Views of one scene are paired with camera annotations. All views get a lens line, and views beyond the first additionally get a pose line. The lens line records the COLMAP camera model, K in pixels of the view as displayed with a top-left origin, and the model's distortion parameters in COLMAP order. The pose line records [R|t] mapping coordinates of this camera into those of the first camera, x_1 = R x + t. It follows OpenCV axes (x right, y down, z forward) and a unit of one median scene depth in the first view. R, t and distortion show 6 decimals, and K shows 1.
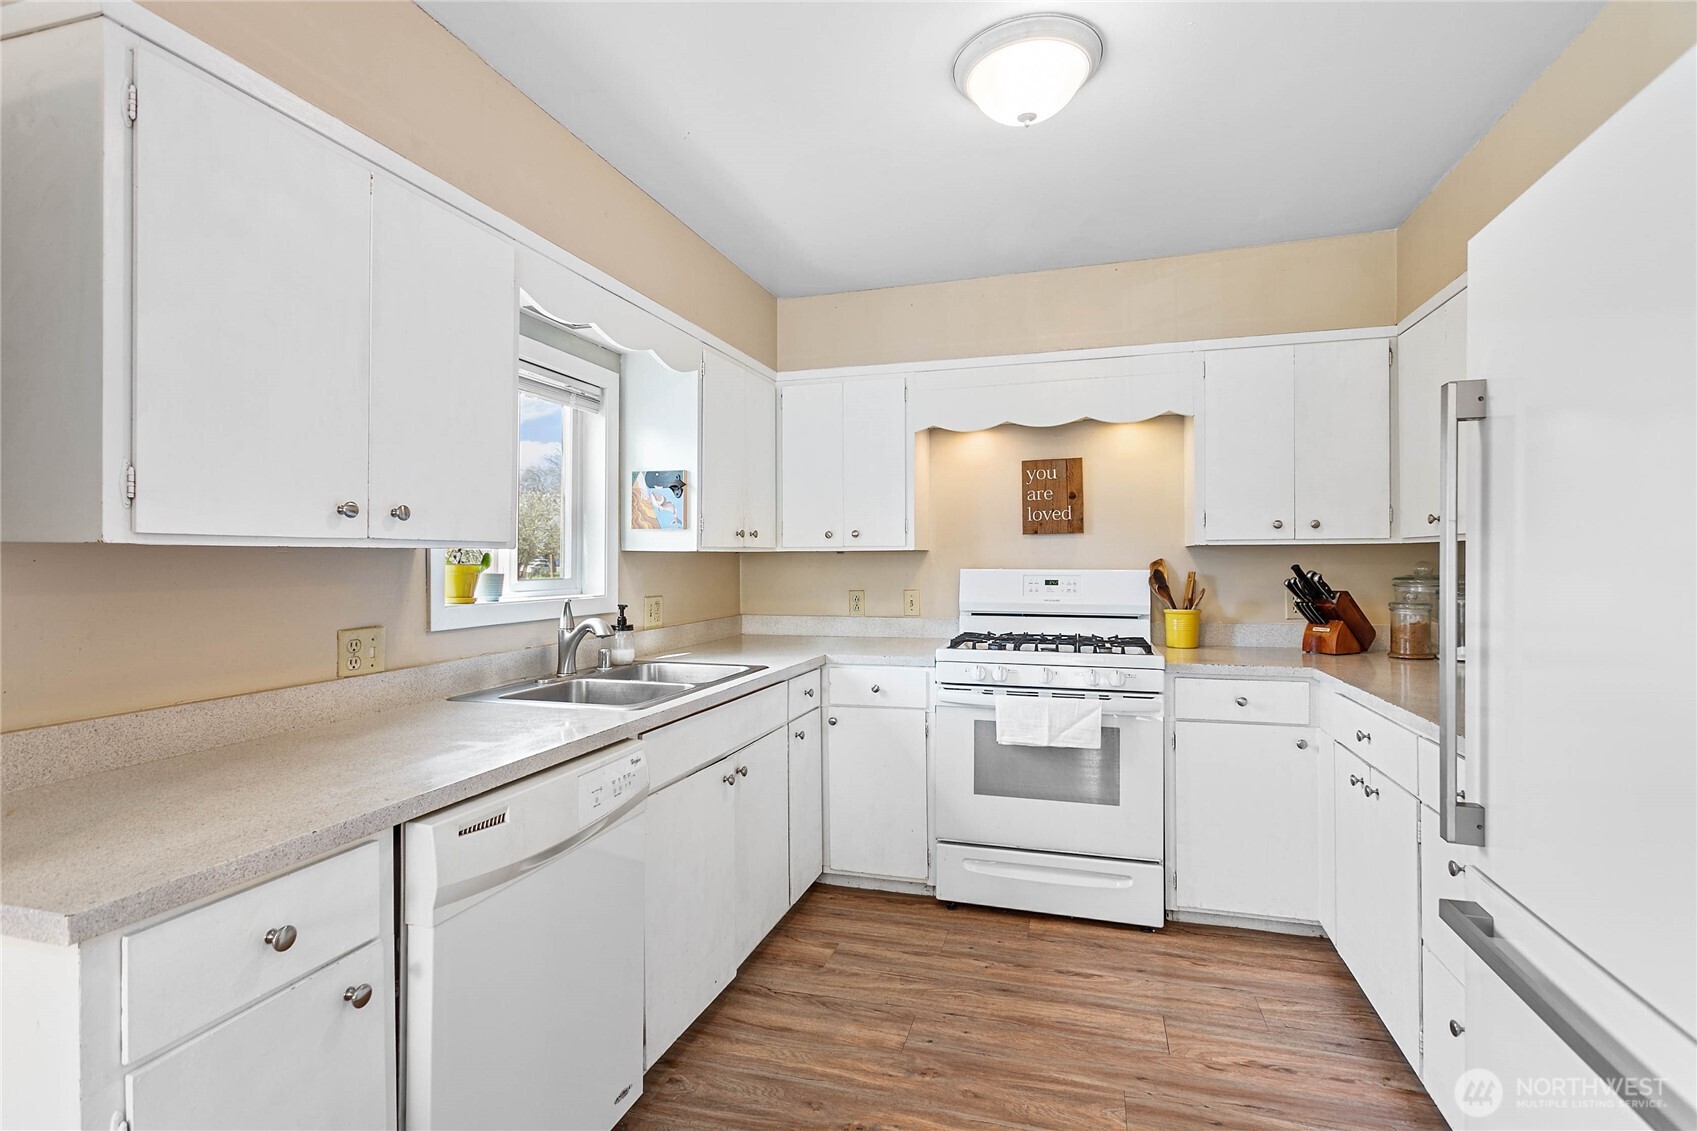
lens RADIAL K [[810.2, 0, 820.4], [0, 810.2, 569.7], [0, 0, 1]] dist [-0.025050, 0.010604]
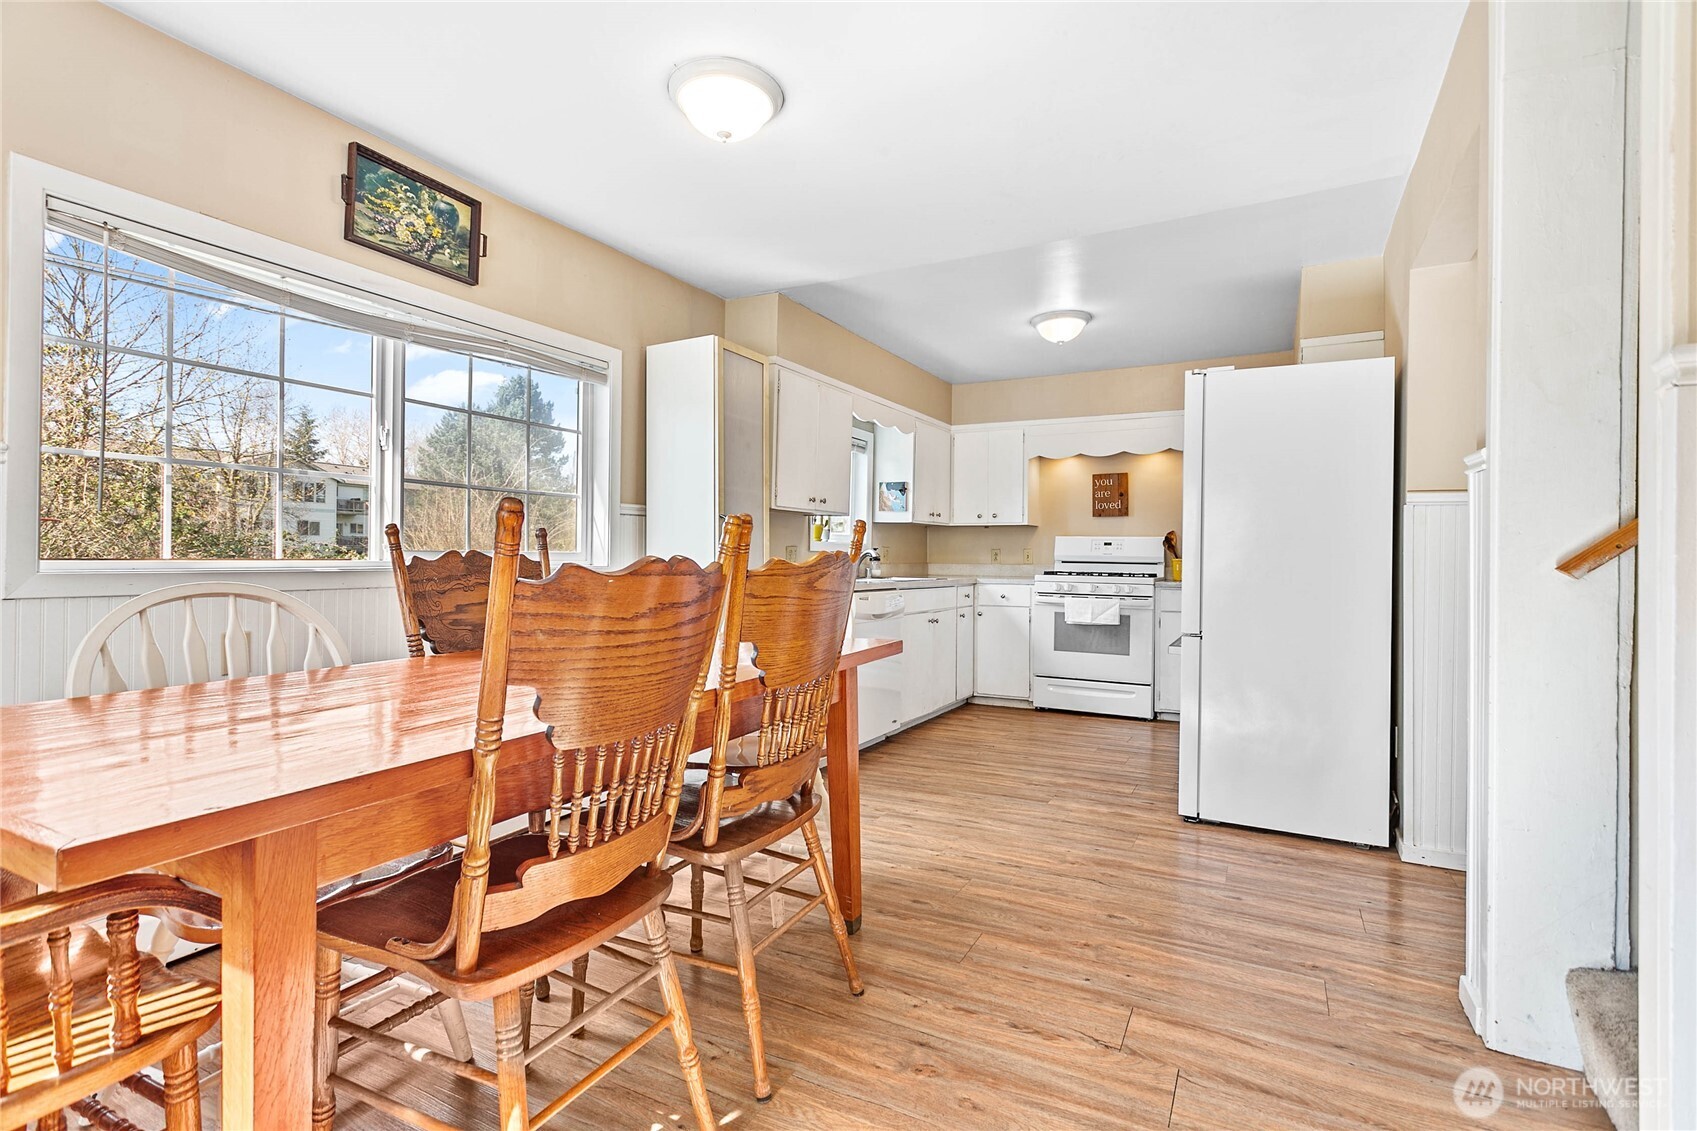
lens RADIAL K [[810.2, 0, 816.6], [0, 810.2, 555.9], [0, 0, 1]] dist [-0.025050, 0.010604]
pose [[0.980396, 0.016745, -0.196324, 0.011594], [-0.019217, 0.999758, -0.010689, 0.086317], [0.196097, 0.014252, 0.980481, -1.009269]]
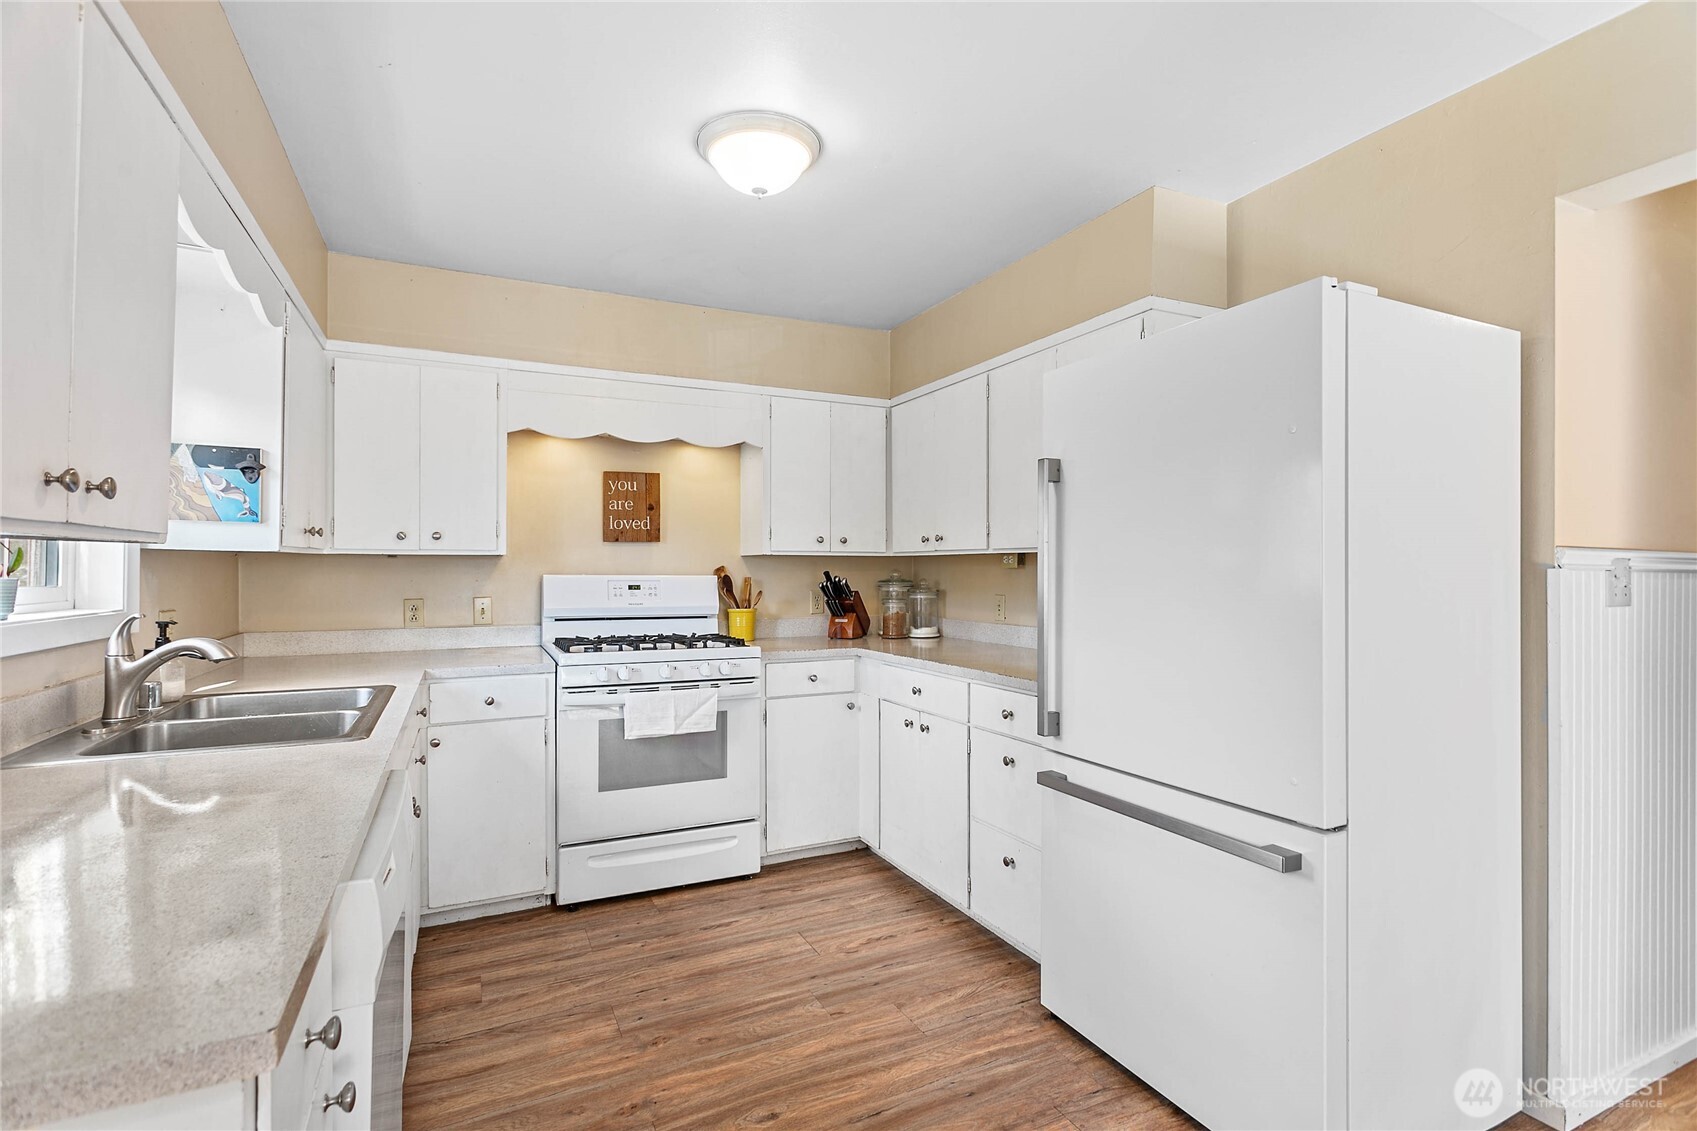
lens RADIAL K [[810.2, 0, 858.6], [0, 810.2, 580.1], [0, 0, 1]] dist [-0.025050, 0.010604]
pose [[0.715548, -0.003691, 0.698554, -0.298080], [0.002591, 0.999993, 0.002630, 0.005029], [-0.698559, -0.000071, 0.715552, 0.030265]]
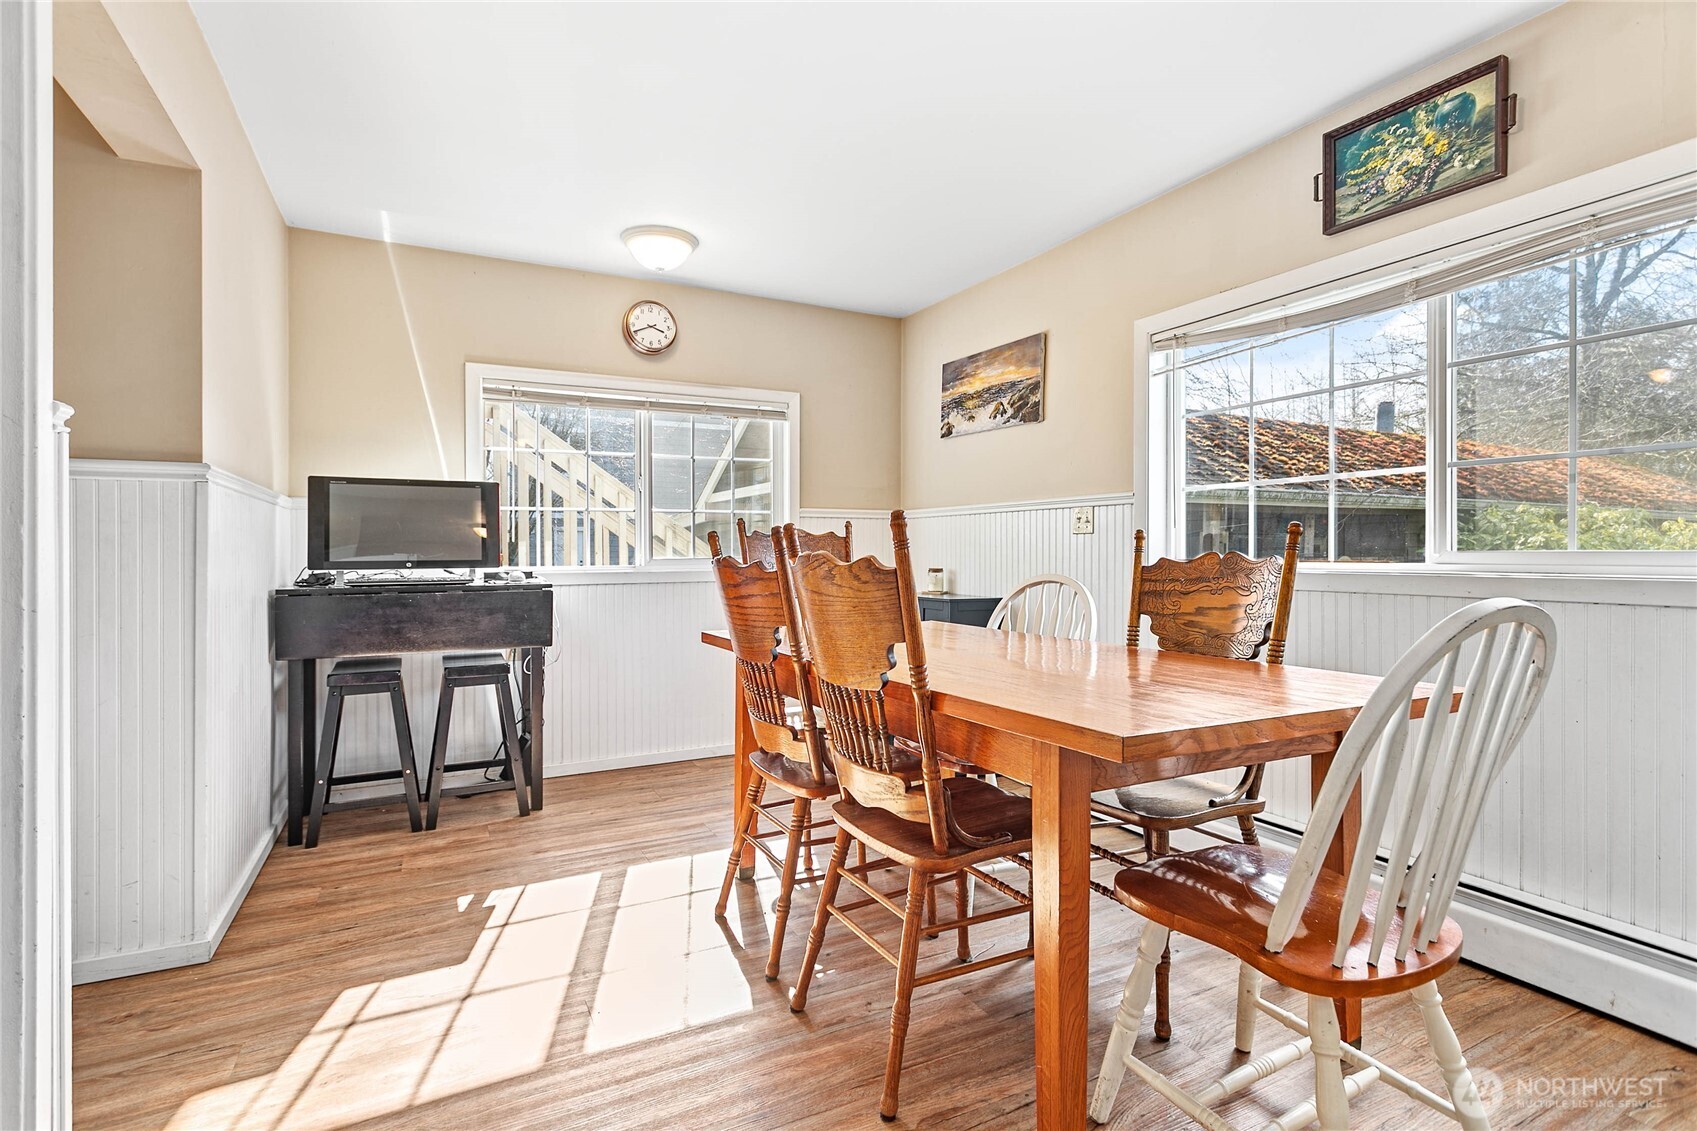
lens RADIAL K [[810.2, 0, 843.5], [0, 810.2, 552.8], [0, 0, 1]] dist [-0.025050, 0.010604]
pose [[-0.709081, 0.009255, -0.705067, 0.309754], [-0.000634, 0.999905, 0.013763, 0.069441], [0.705127, 0.010206, -0.709007, -0.000830]]
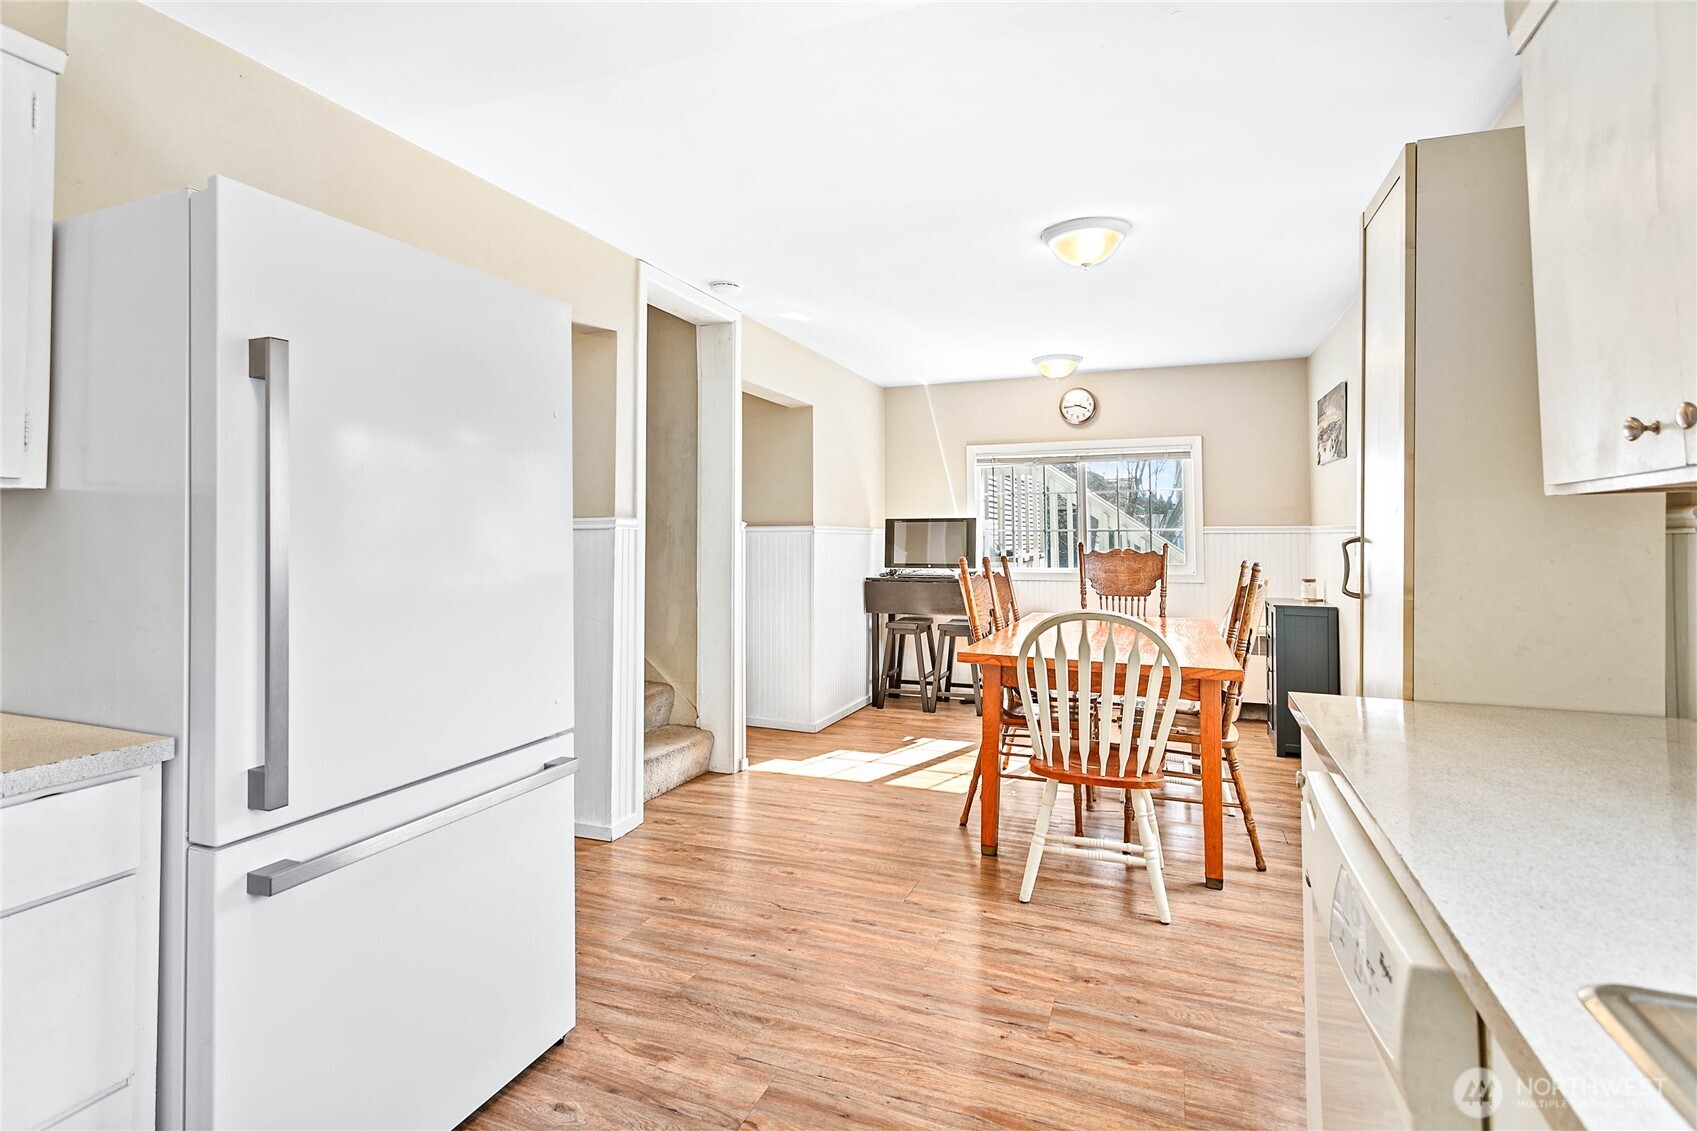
lens RADIAL K [[810.2, 0, 817.5], [0, 810.2, 507.0], [0, 0, 1]] dist [-0.025050, 0.010604]
pose [[-0.995637, 0.010167, 0.092758, 0.018979], [0.007742, 0.999620, -0.026457, 0.002529], [-0.092991, -0.025624, -0.995337, 0.883089]]
